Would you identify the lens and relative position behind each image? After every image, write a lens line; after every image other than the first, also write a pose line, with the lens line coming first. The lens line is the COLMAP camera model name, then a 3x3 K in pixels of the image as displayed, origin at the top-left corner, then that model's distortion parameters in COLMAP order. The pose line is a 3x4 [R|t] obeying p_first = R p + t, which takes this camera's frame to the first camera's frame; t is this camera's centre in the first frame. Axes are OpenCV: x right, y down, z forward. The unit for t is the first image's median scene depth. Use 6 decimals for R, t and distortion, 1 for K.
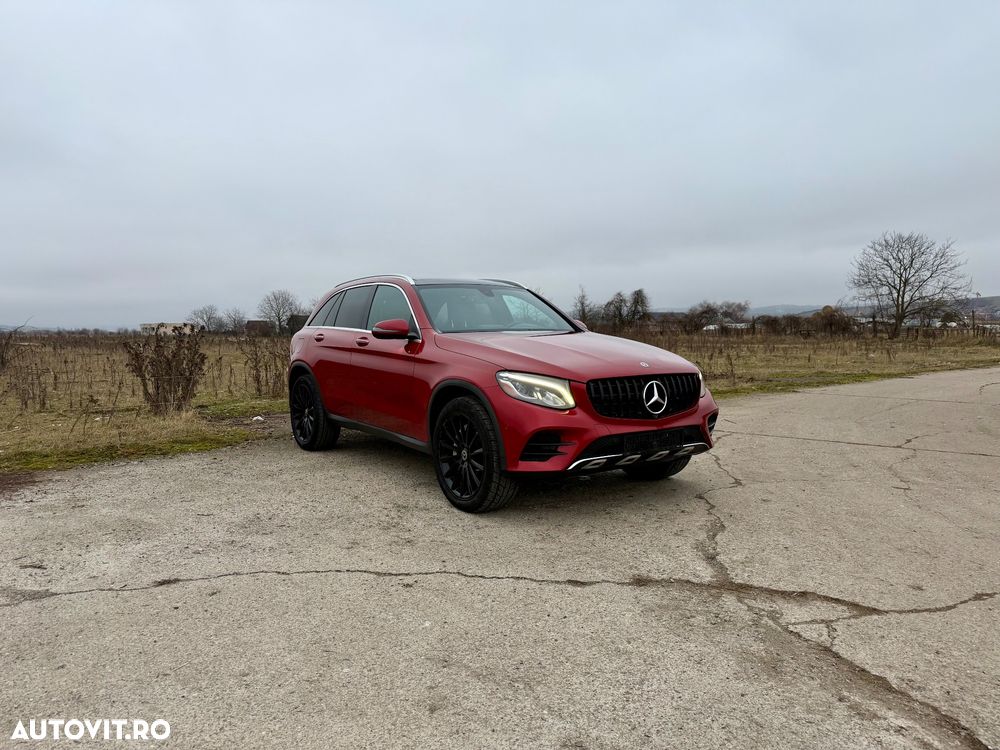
lens RADIAL K [[699.5, 0, 500.2], [0, 699.5, 368.0], [0, 0, 1]] dist [0.044449, -0.065670]
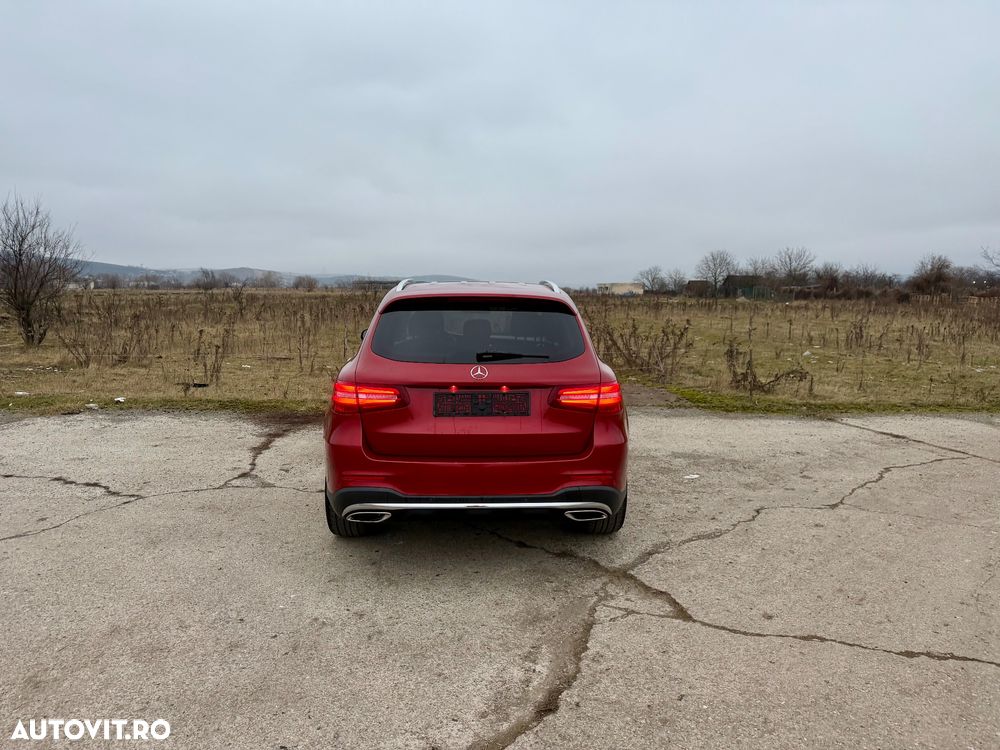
lens RADIAL K [[699.5, 0, 497.7], [0, 699.5, 378.8], [0, 0, 1]] dist [0.044449, -0.065670]
pose [[0.815084, 0.083906, -0.573235, 0.073827], [-0.041468, 0.995368, 0.086731, -0.011898], [0.577857, -0.046922, 0.814788, -0.011164]]
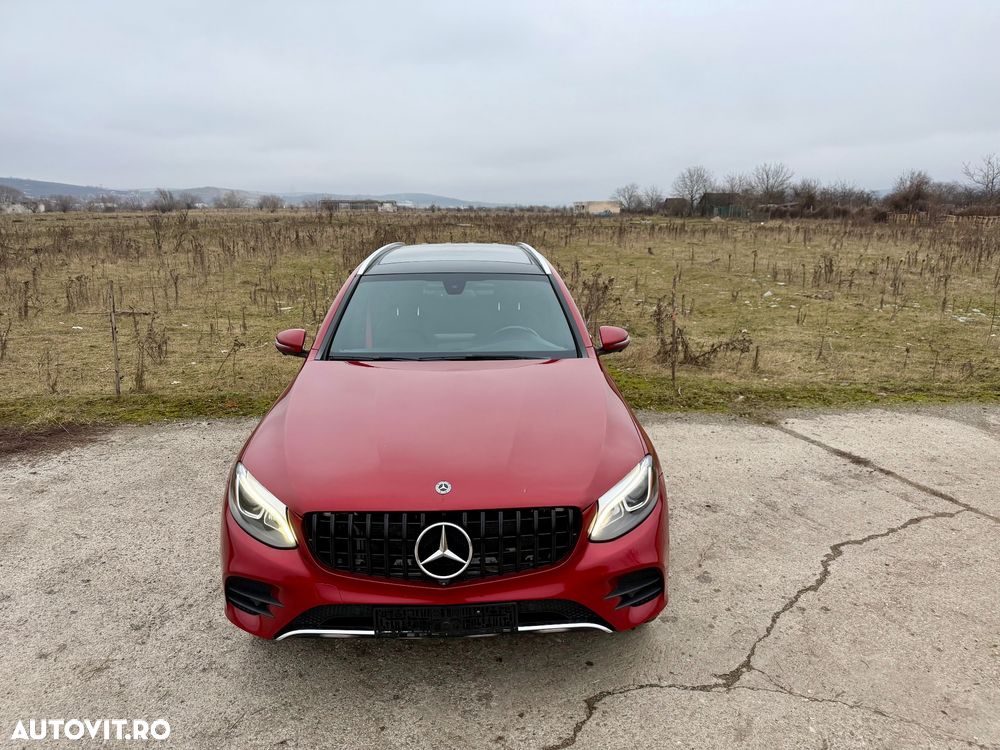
lens RADIAL K [[699.5, 0, 502.7], [0, 699.5, 382.9], [0, 0, 1]] dist [0.044449, -0.065670]
pose [[0.836966, 0.136385, -0.529987, 0.065604], [-0.032059, 0.979004, 0.201306, -0.025107], [0.546315, -0.151496, 0.823765, 0.069034]]
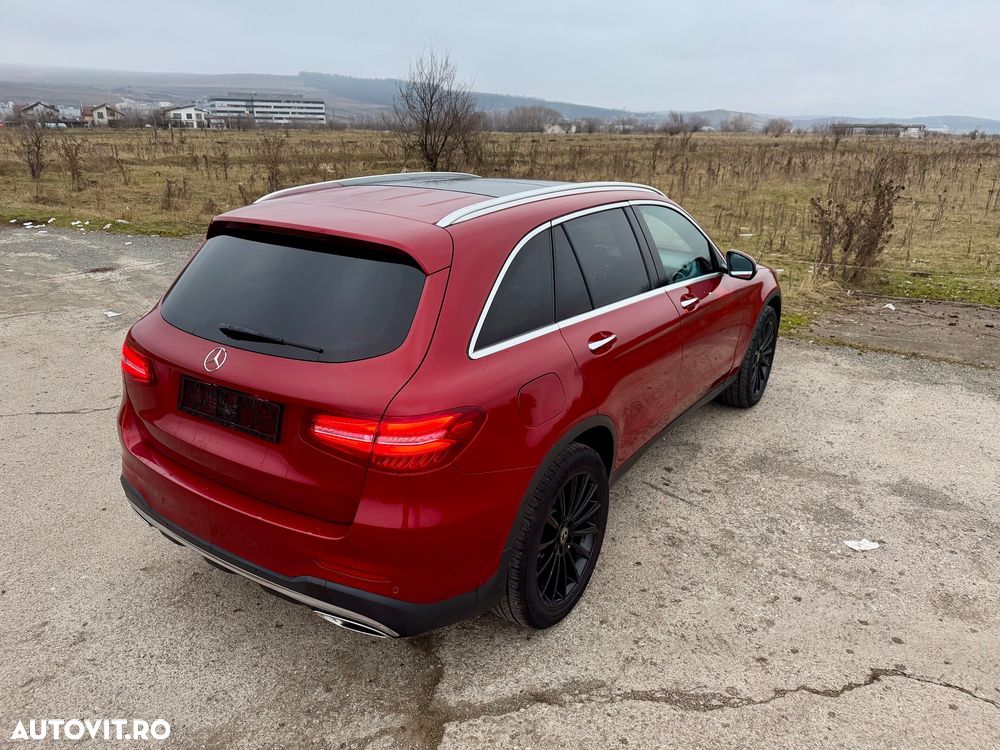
lens RADIAL K [[699.5, 0, 503.8], [0, 699.5, 383.3], [0, 0, 1]] dist [0.044449, -0.065670]
pose [[0.325453, 0.331873, -0.885404, 0.079118], [-0.066263, 0.942085, 0.328762, -0.024744], [0.943233, -0.048327, 0.328596, 0.074238]]
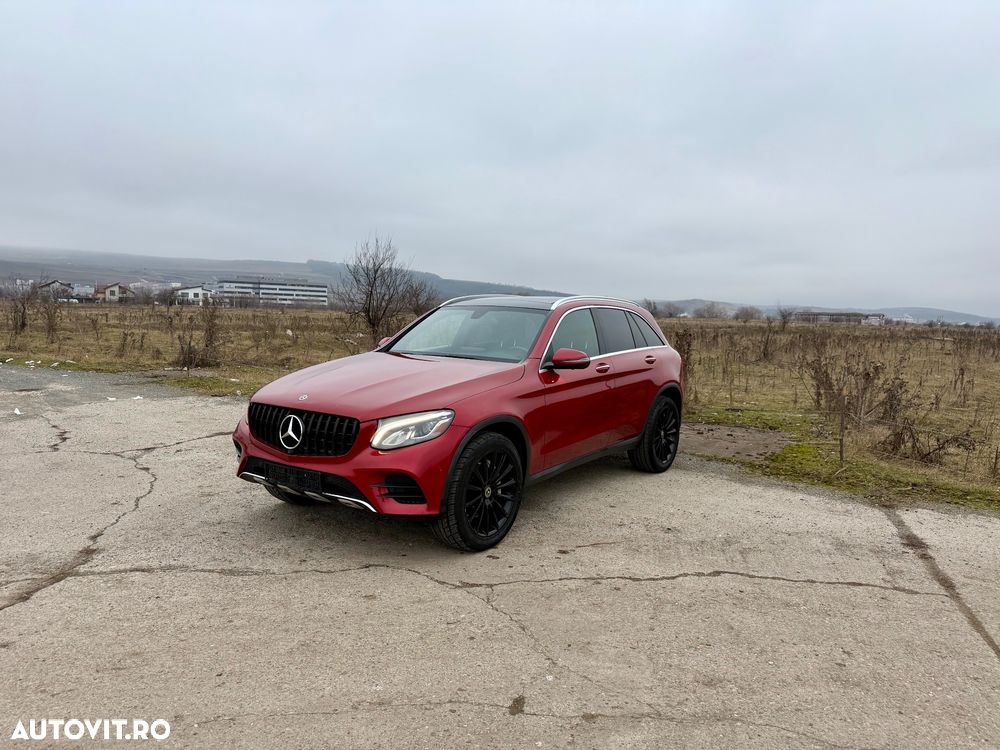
lens RADIAL K [[699.5, 0, 501.7], [0, 699.5, 371.1], [0, 0, 1]] dist [0.044449, -0.065670]
pose [[0.332854, 0.094824, -0.938199, 0.147121], [-0.082299, 0.994056, 0.071272, -0.016266], [0.939380, 0.053490, 0.338679, 0.112660]]
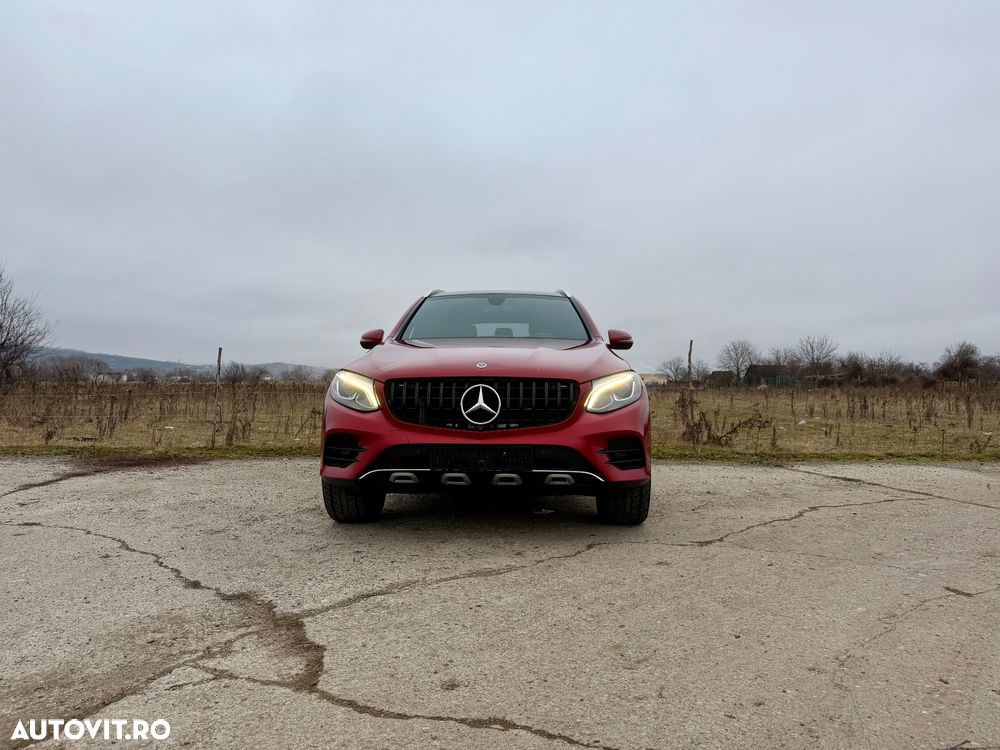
lens RADIAL K [[699.5, 0, 502.5], [0, 699.5, 367.8], [0, 0, 1]] dist [0.044449, -0.065670]
pose [[0.795448, -0.004263, -0.606007, 0.088082], [-0.040417, 0.997376, -0.060067, 0.005667], [0.604673, 0.072273, 0.793188, 0.044111]]
